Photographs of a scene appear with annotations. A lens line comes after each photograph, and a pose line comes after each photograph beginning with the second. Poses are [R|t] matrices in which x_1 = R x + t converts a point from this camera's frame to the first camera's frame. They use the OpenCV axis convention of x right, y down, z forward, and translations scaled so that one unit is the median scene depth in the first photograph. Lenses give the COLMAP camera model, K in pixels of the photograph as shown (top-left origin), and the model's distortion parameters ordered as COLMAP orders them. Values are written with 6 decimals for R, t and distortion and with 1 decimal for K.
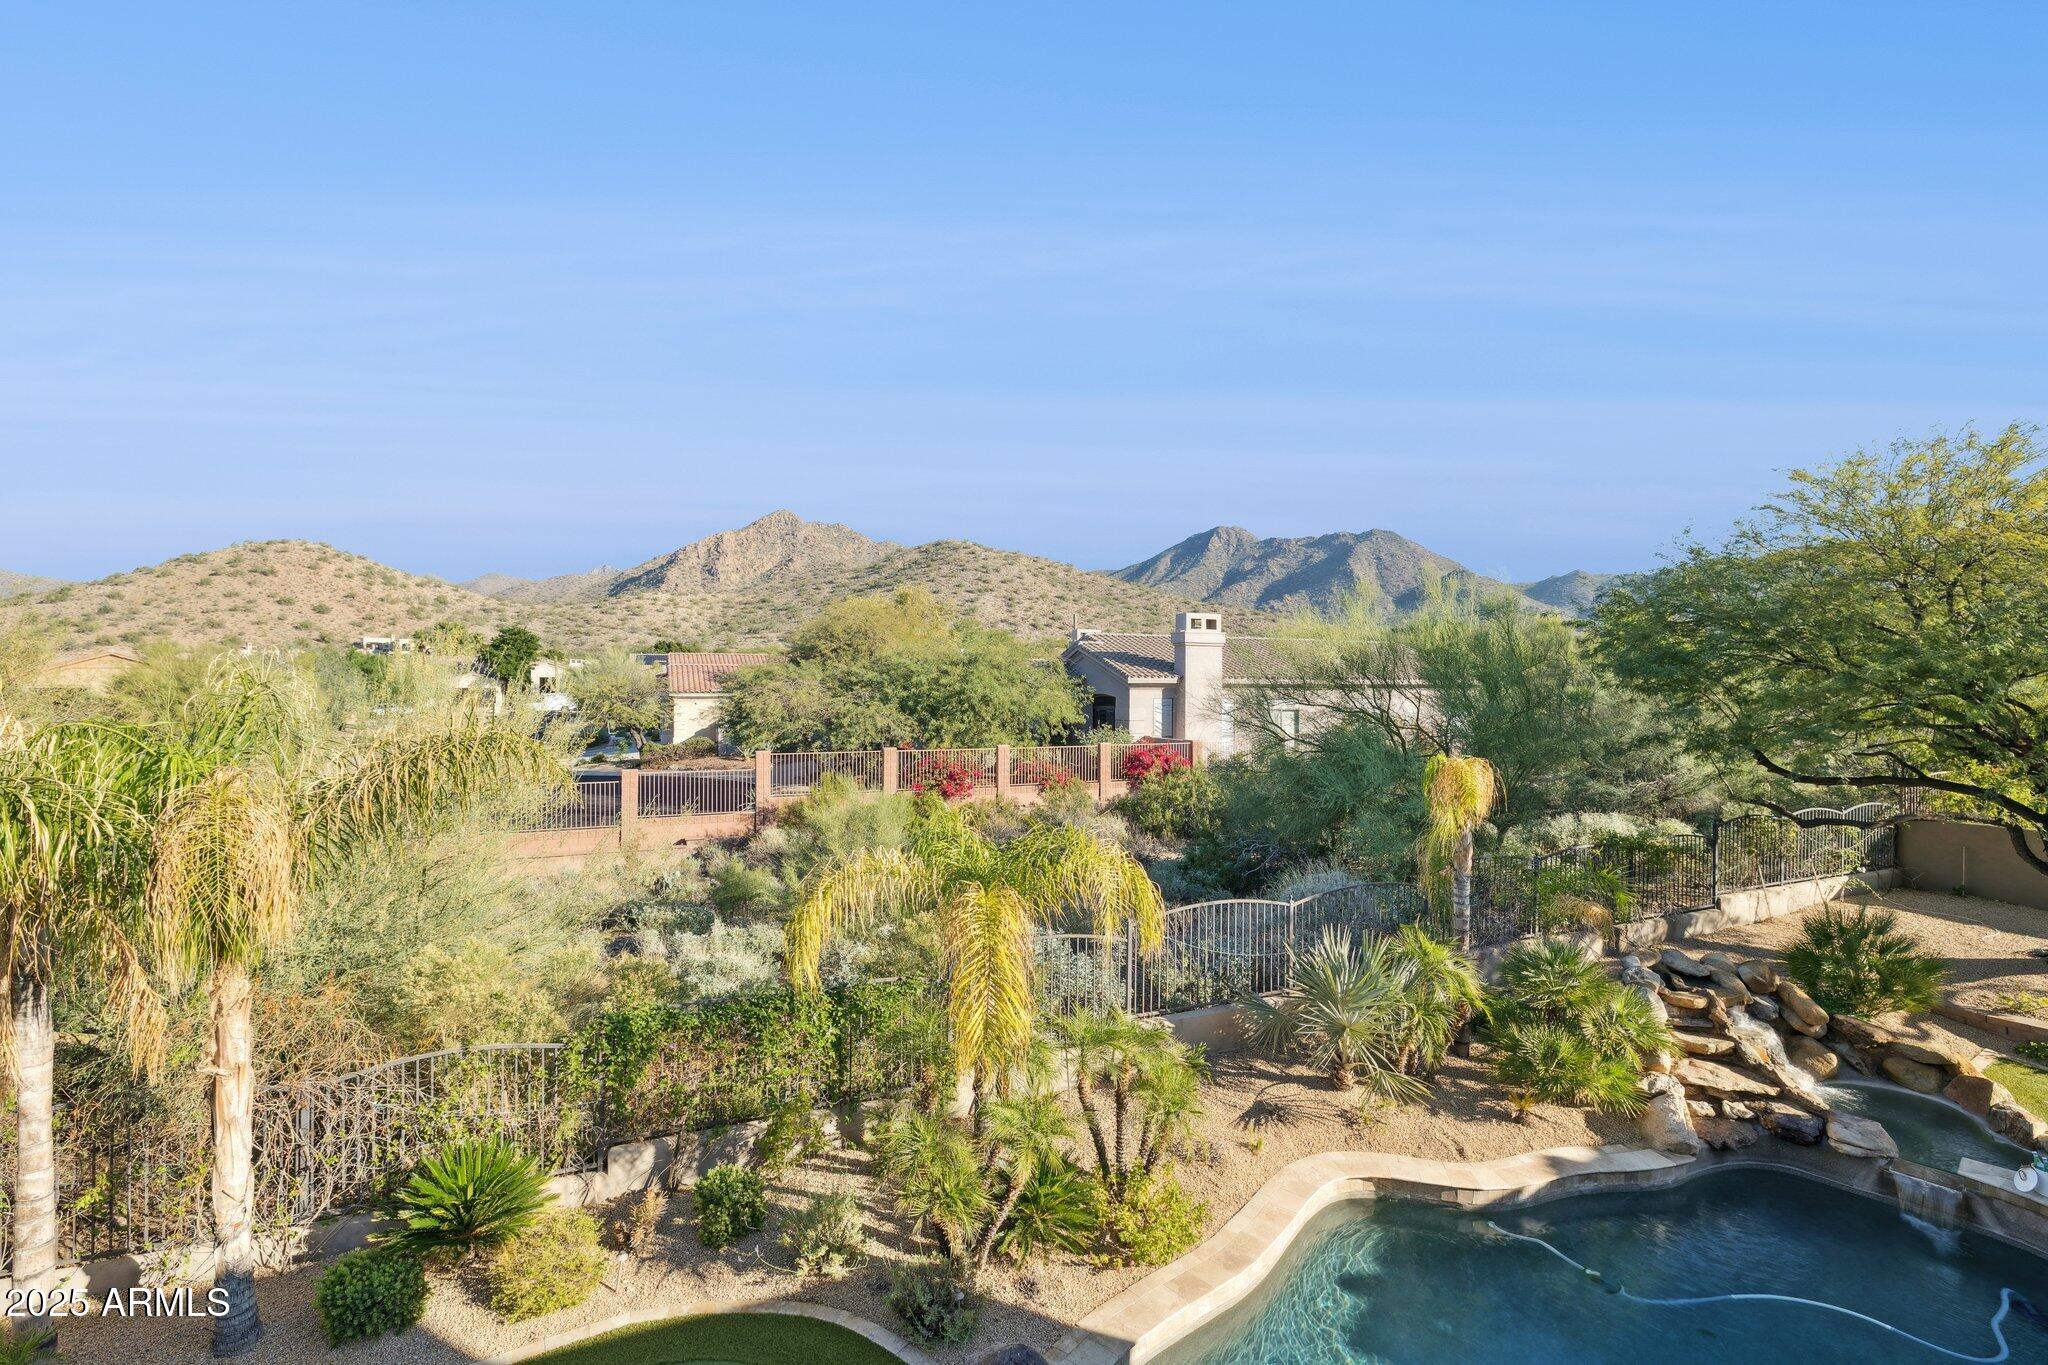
lens RADIAL K [[906.2, 0, 1029.1], [0, 906.2, 691.4], [0, 0, 1]] dist [-0.011725, 0.002498]
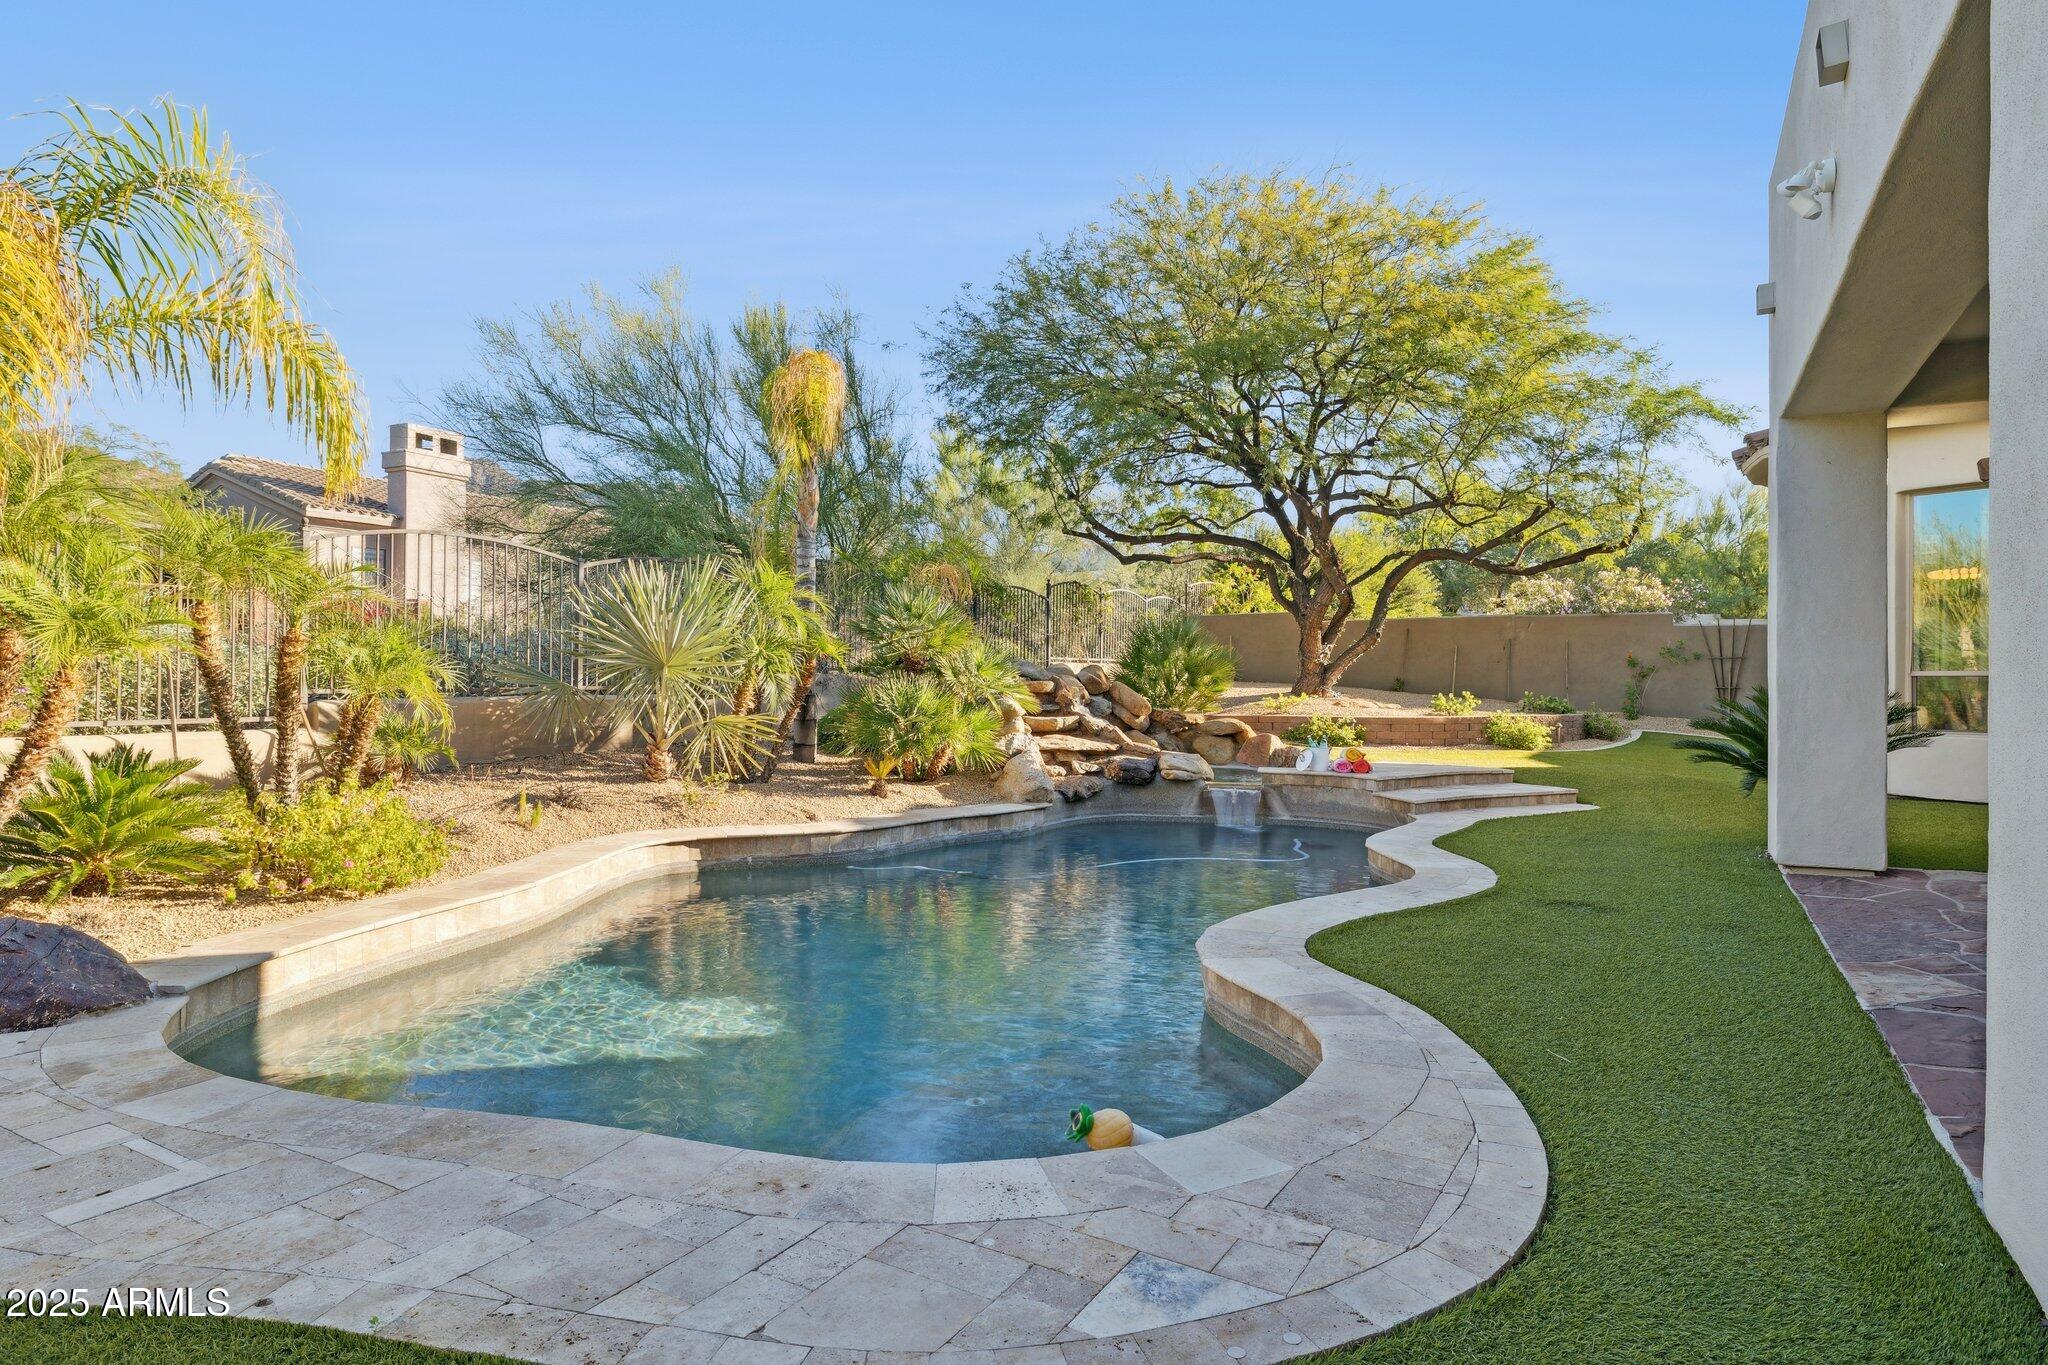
lens RADIAL K [[1165.3, 0, 1042.3], [0, 1165.3, 678.8], [0, 0, 1]] dist [0.000138, -0.001036]
pose [[0.782294, 0.005517, 0.622885, 0.014075], [-0.001798, 0.999977, -0.006599, 0.378816], [-0.622907, 0.004042, 0.782285, 0.097079]]
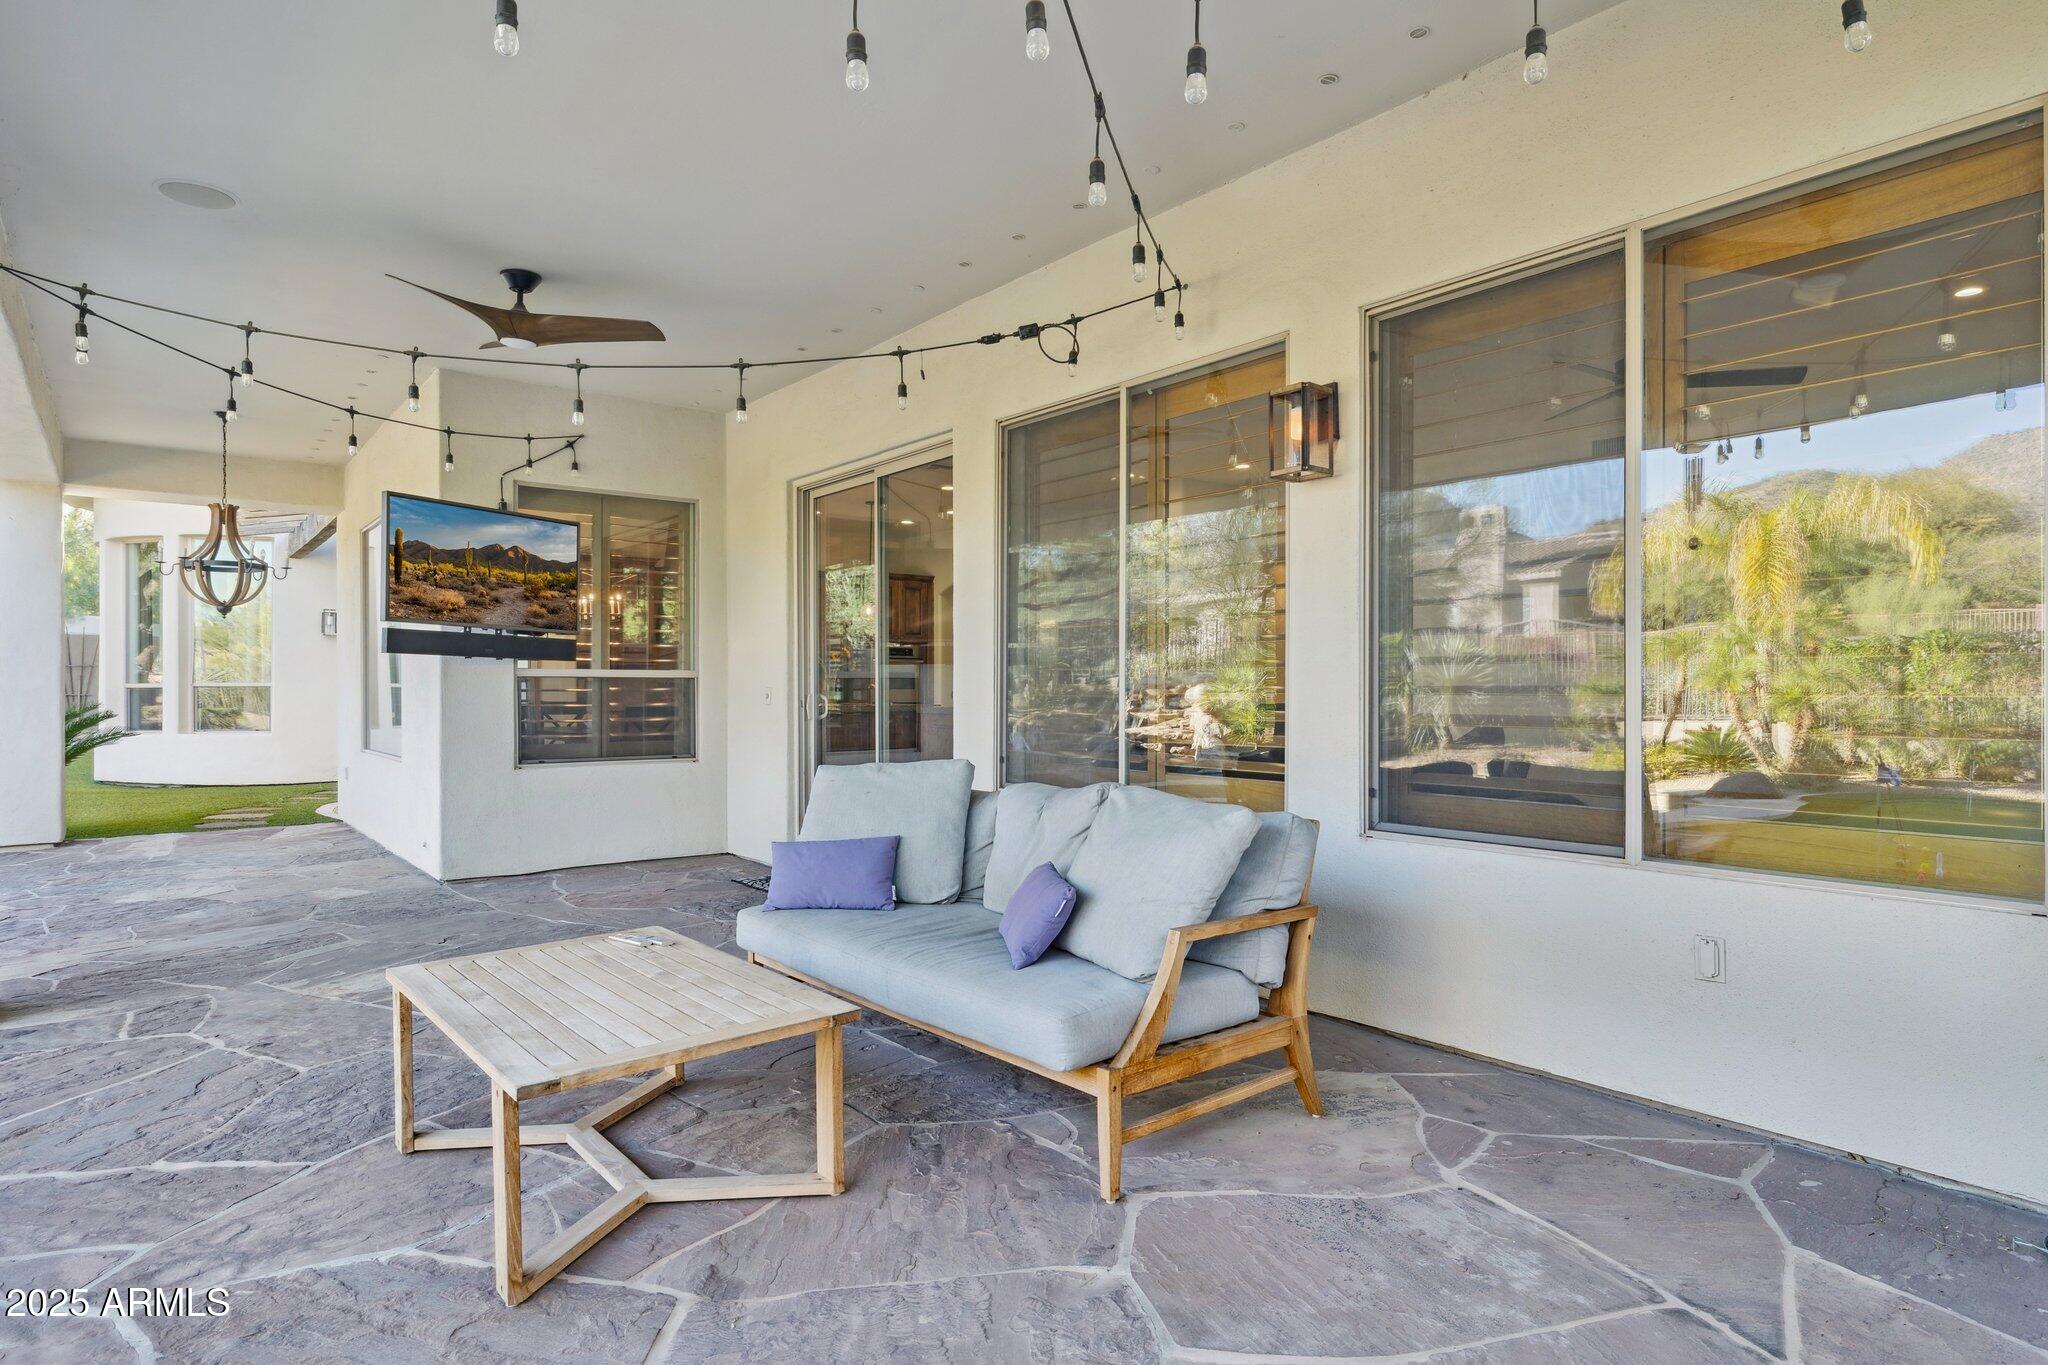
lens RADIAL K [[1165.3, 0, 1030.4], [0, 1165.3, 679.9], [0, 0, 1]] dist [0.000138, -0.001036]
pose [[-0.255486, 0.007358, 0.966785, -0.194328], [0.005272, 0.999967, -0.006217, 0.373796], [-0.966798, 0.003509, -0.255516, -0.141906]]
